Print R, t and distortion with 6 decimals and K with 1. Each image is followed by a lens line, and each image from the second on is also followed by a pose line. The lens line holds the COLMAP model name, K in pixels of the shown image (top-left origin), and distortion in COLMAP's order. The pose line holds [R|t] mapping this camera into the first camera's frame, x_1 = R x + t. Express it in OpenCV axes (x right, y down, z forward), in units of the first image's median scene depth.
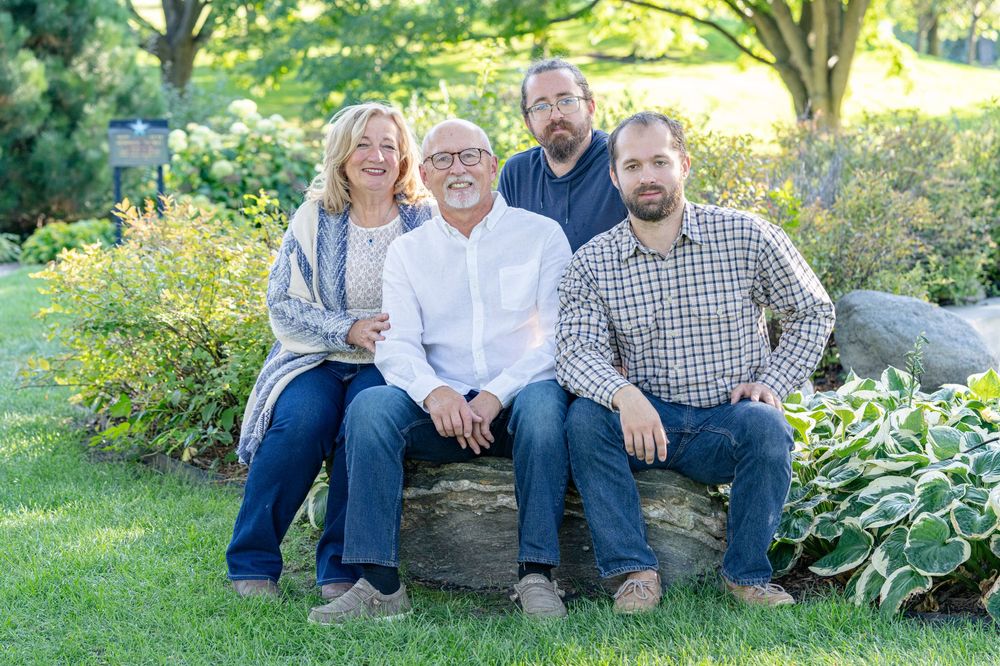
lens RADIAL K [[2924.5, 0, 498.7], [0, 2924.5, 337.7], [0, 0, 1]] dist [0.009636, 0.000000]
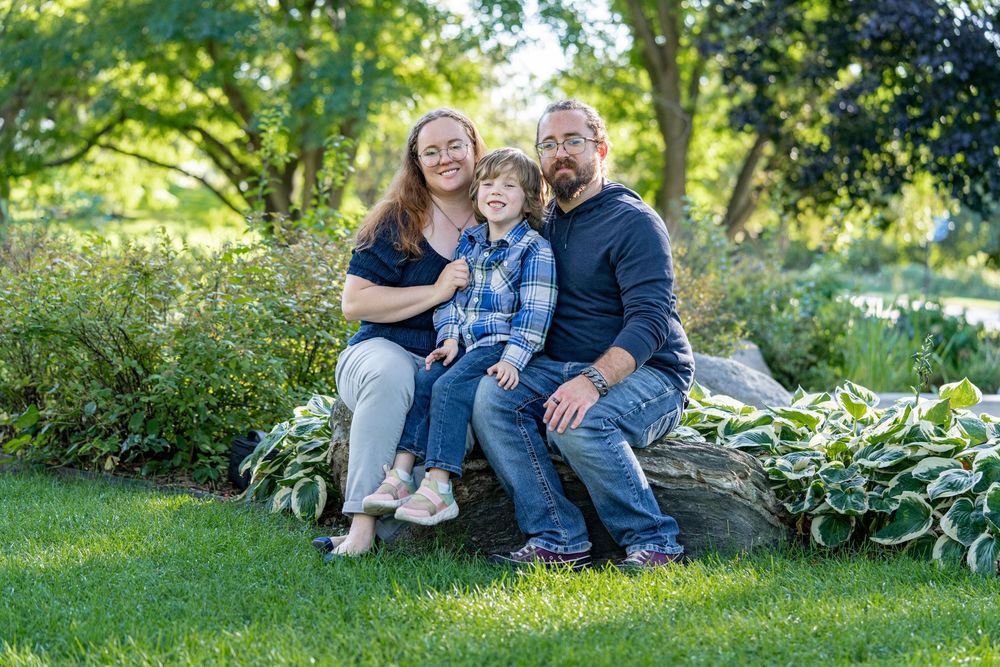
lens RADIAL K [[2924.5, 0, 499.8], [0, 2924.5, 335.0], [0, 0, 1]] dist [0.009636, 0.000000]
pose [[0.967419, 0.045251, 0.249103, -0.226937], [-0.026391, 0.996562, -0.078539, 0.070655], [-0.251800, 0.069406, 0.965287, -0.006615]]
